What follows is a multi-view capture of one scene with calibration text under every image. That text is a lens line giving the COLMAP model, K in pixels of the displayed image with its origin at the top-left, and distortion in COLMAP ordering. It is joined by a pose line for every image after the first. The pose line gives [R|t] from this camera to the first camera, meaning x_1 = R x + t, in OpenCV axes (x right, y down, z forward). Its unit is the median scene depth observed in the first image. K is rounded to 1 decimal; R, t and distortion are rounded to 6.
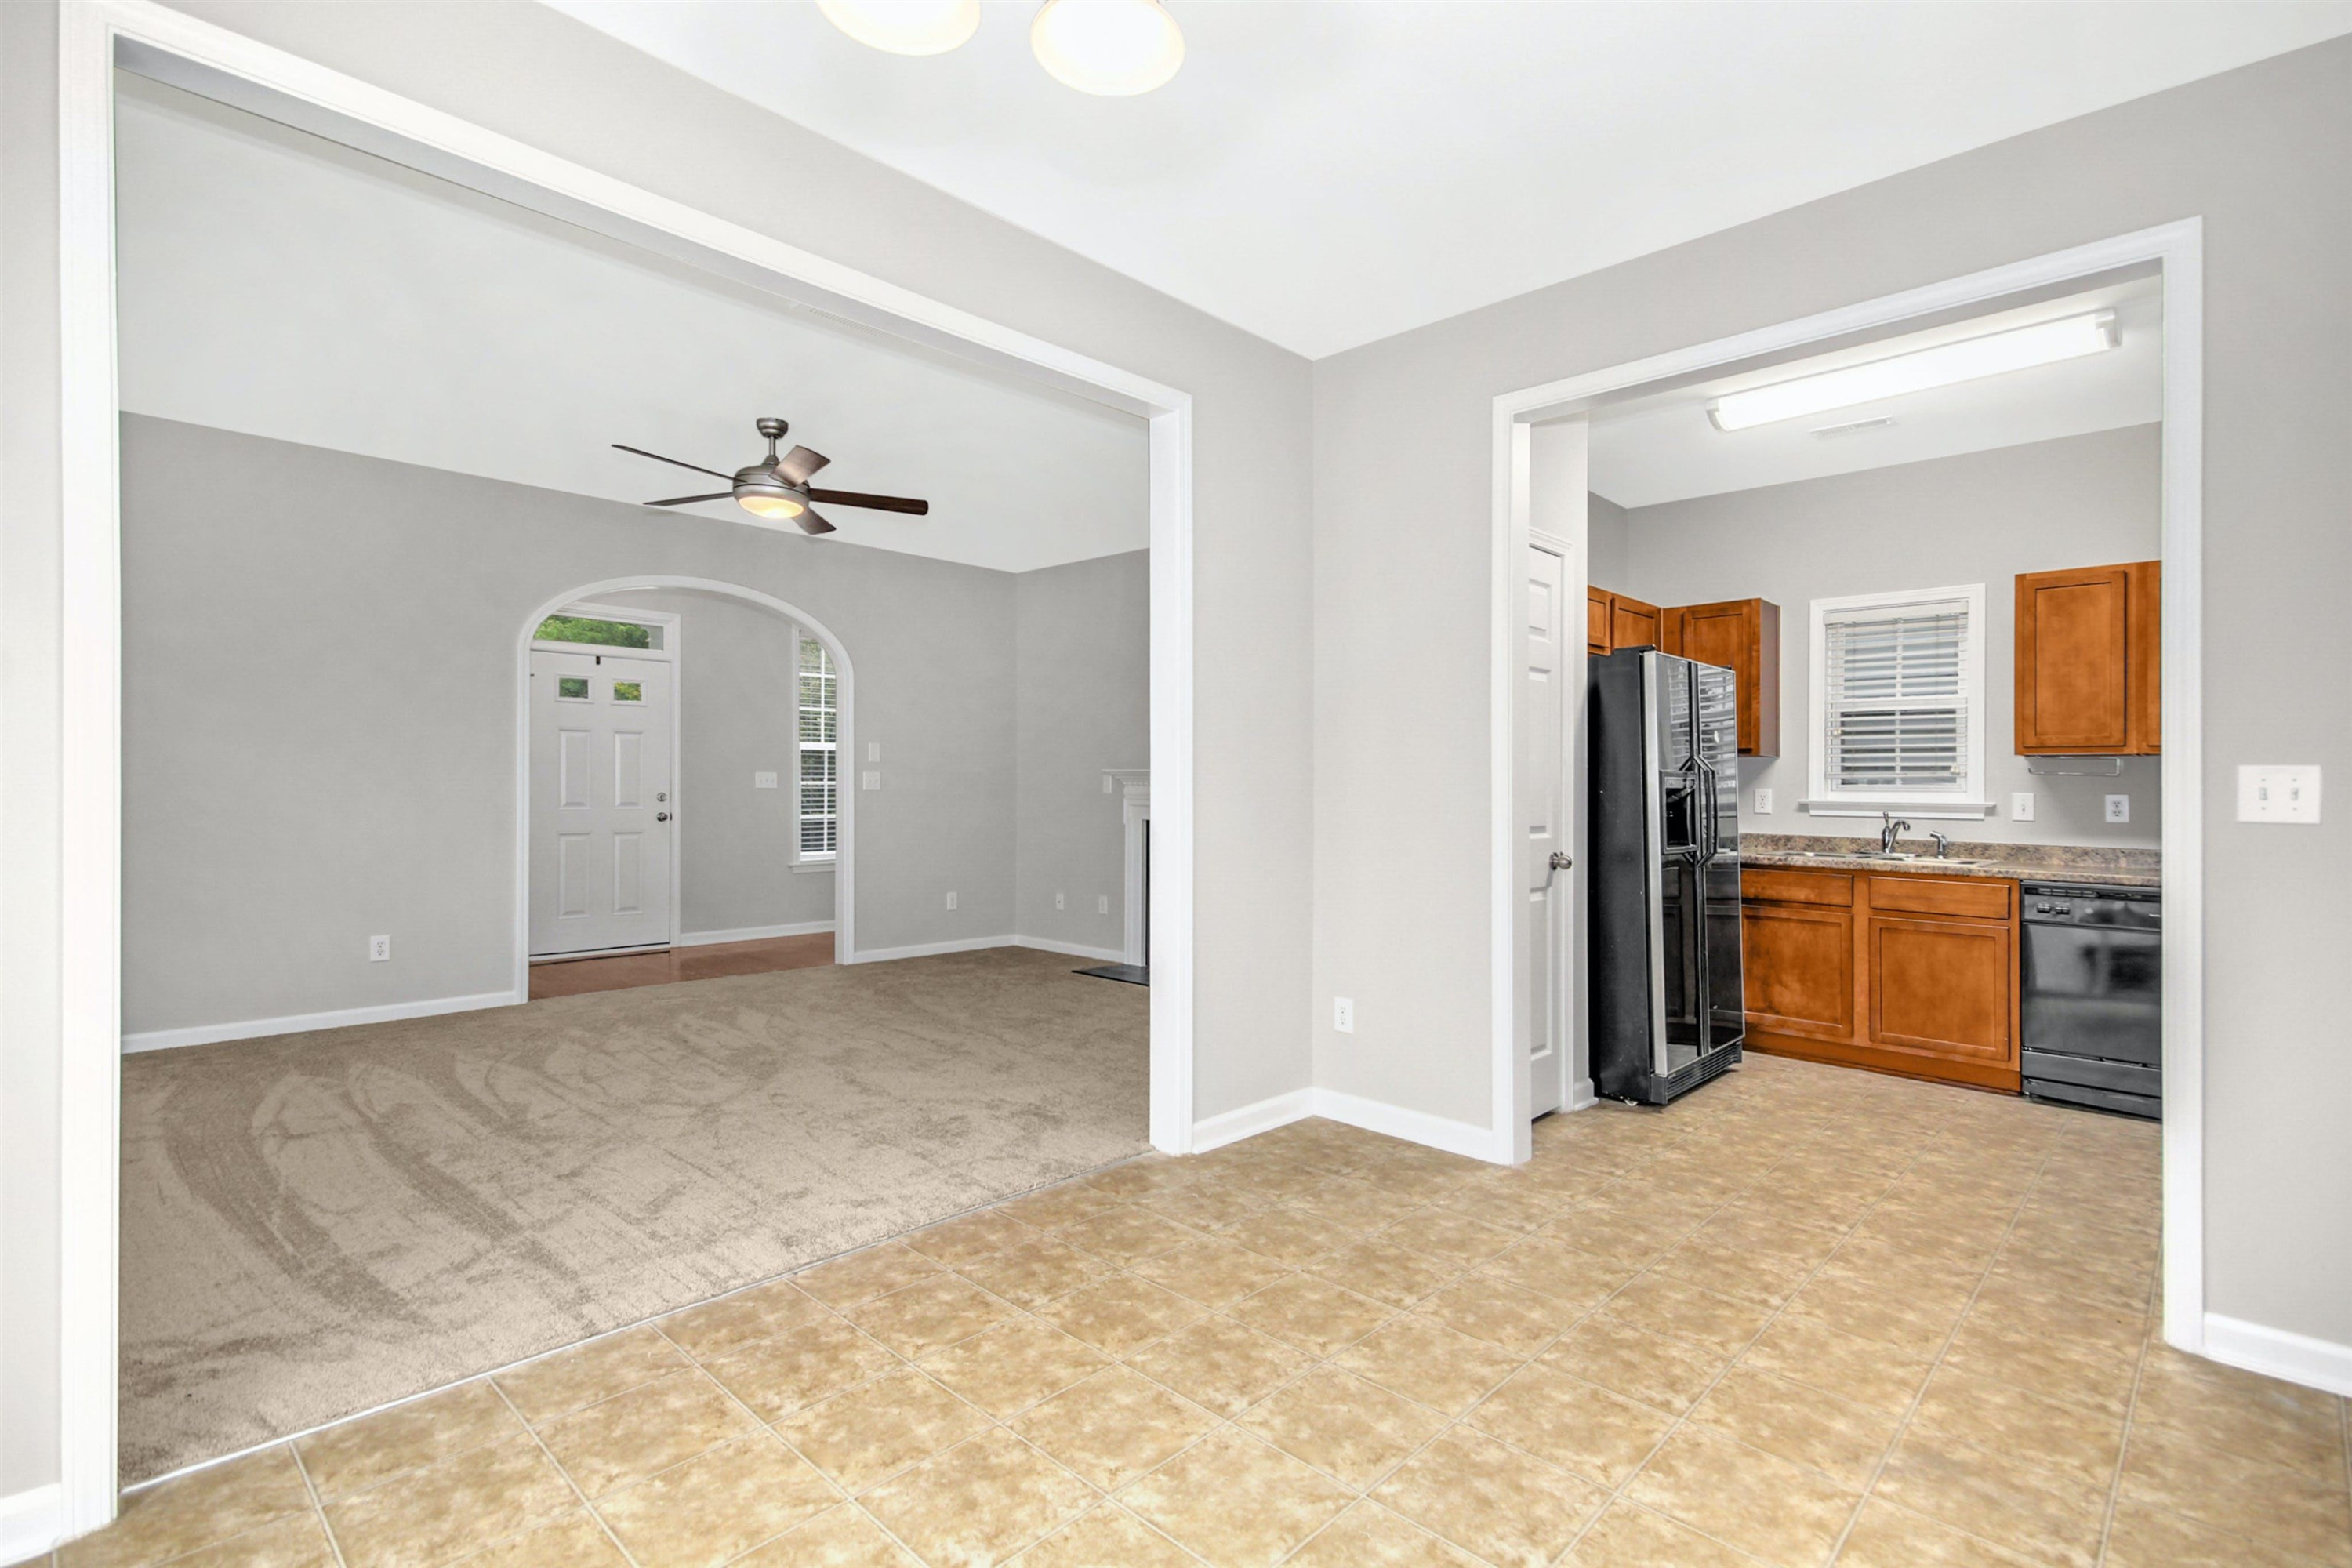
lens RADIAL K [[1109.4, 0, 1158.4], [0, 1109.4, 780.4], [0, 0, 1]] dist [0.010121, -0.005468]
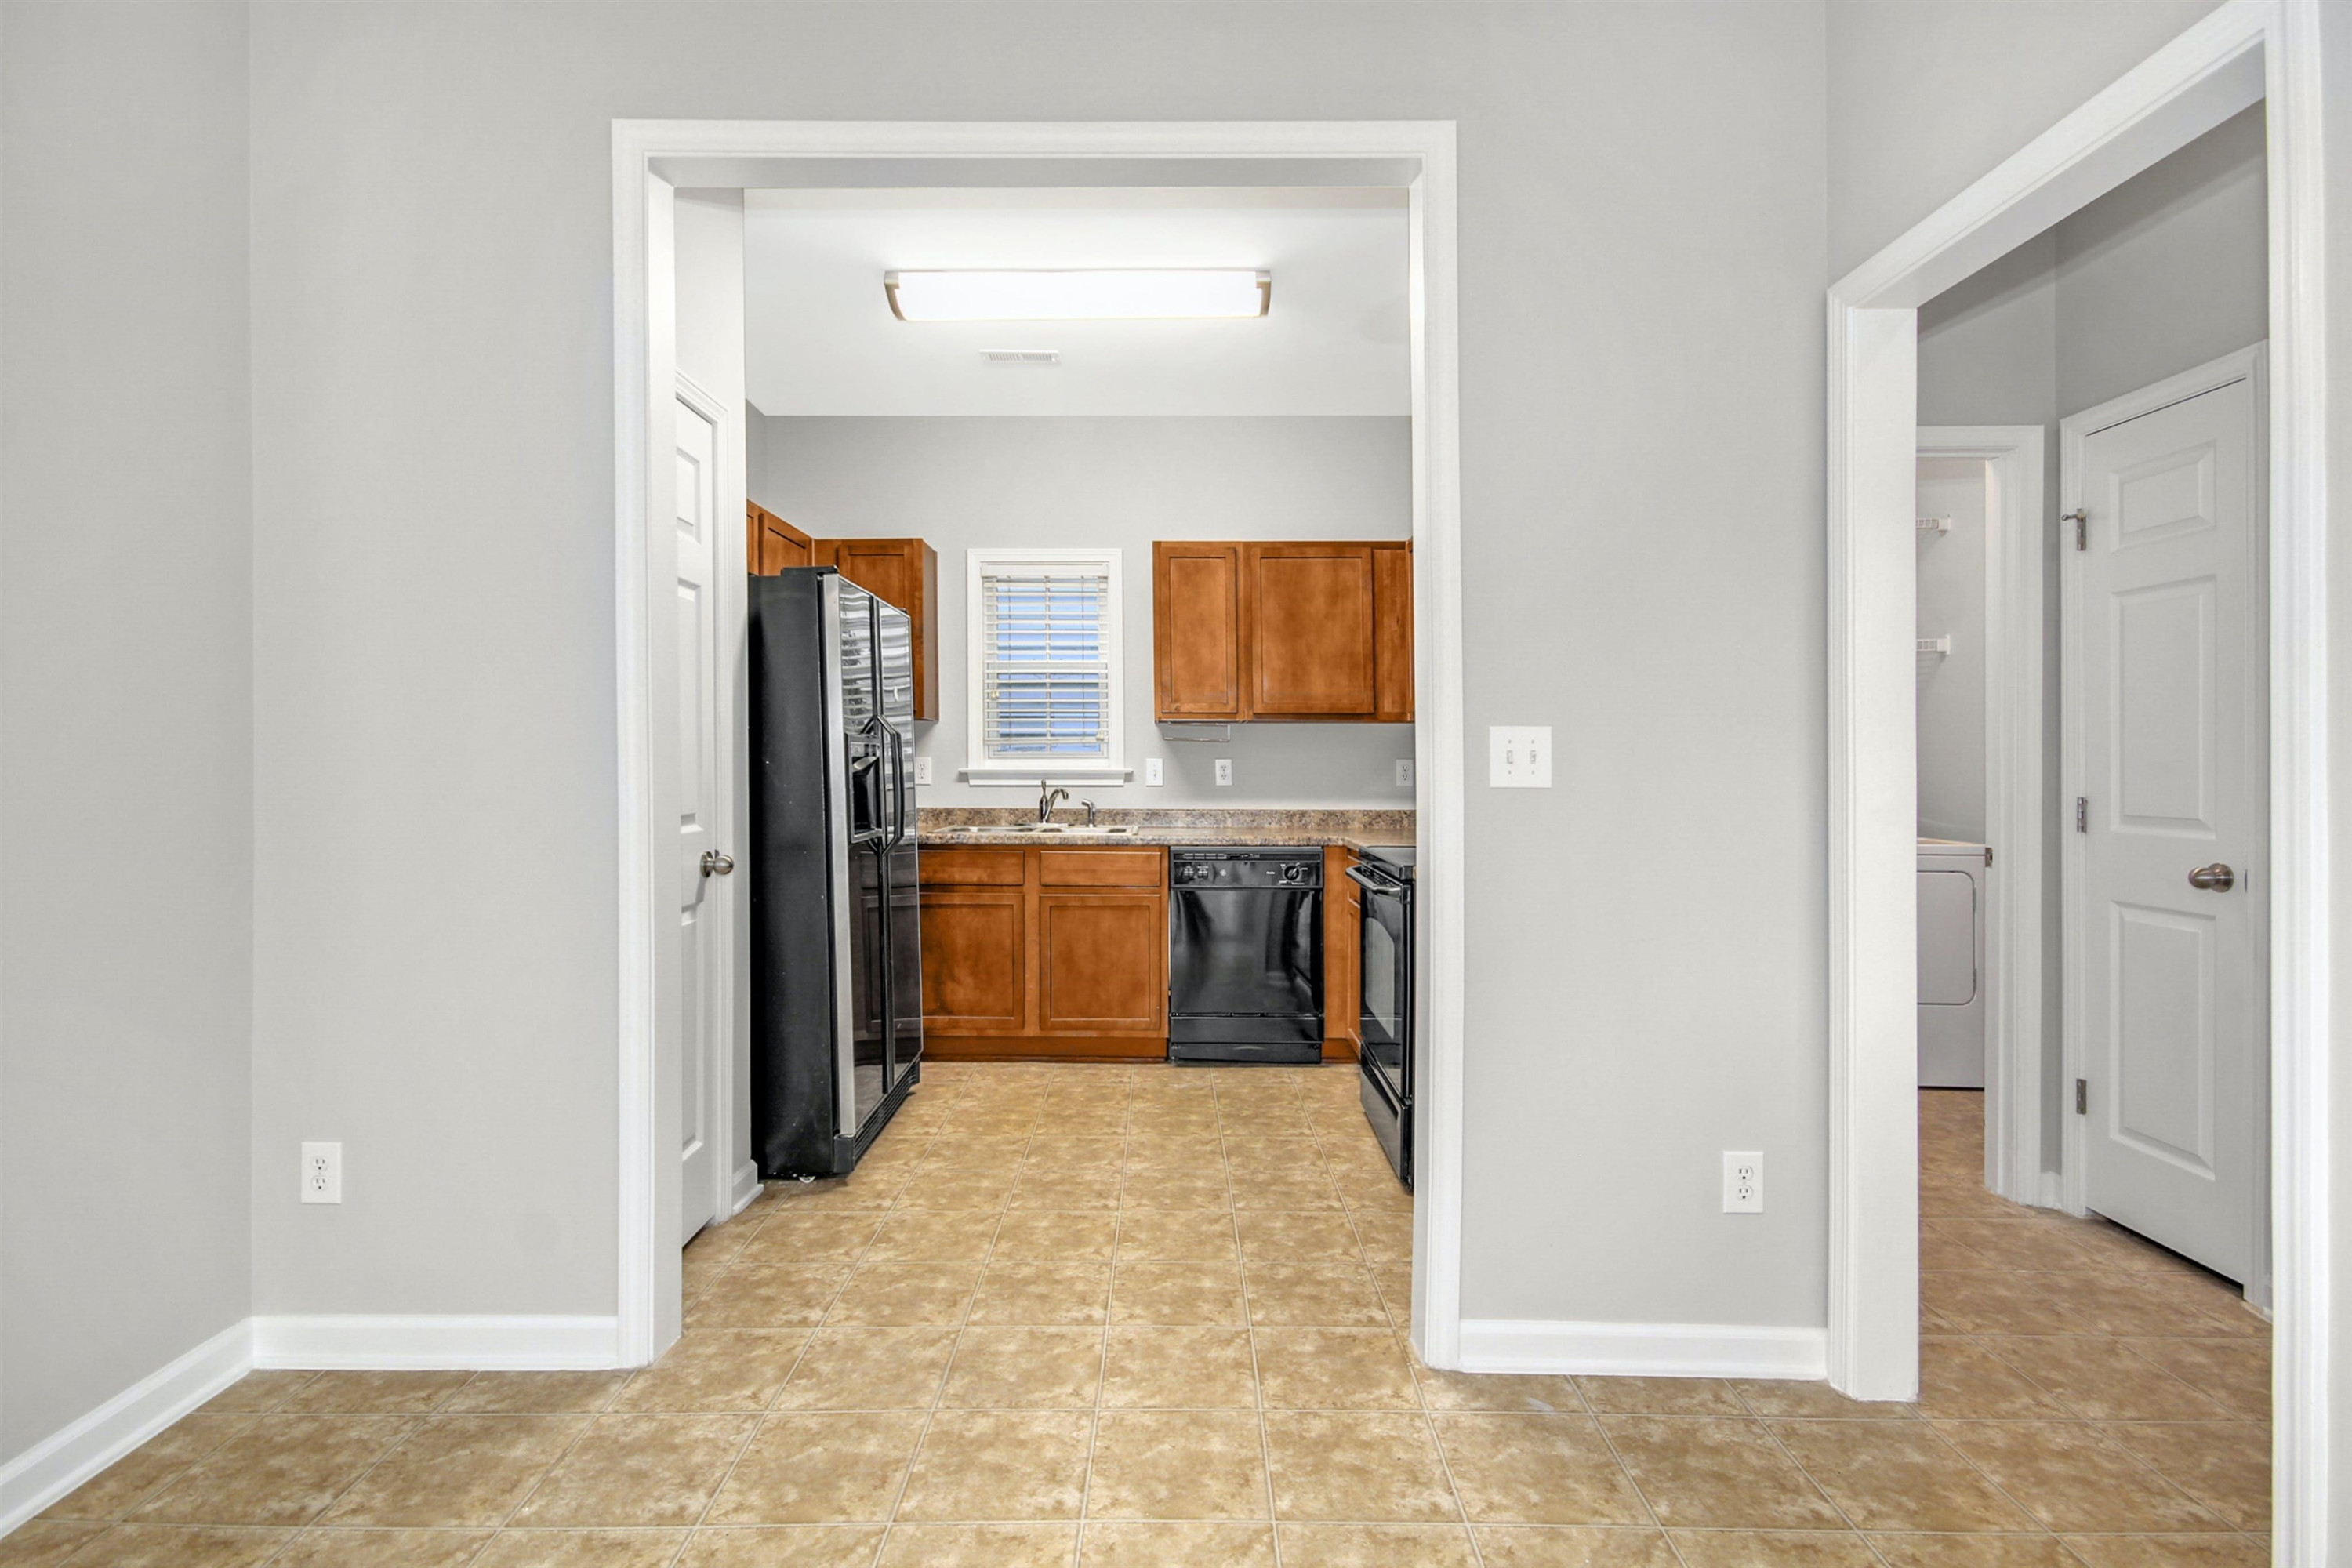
lens RADIAL K [[1109.4, 0, 1162.0], [0, 1109.4, 756.4], [0, 0, 1]] dist [0.010121, -0.005468]
pose [[0.710038, -0.005993, 0.704138, 0.067982], [0.002893, 0.999980, 0.005593, 0.003812], [-0.704158, -0.001934, 0.710041, 0.287647]]
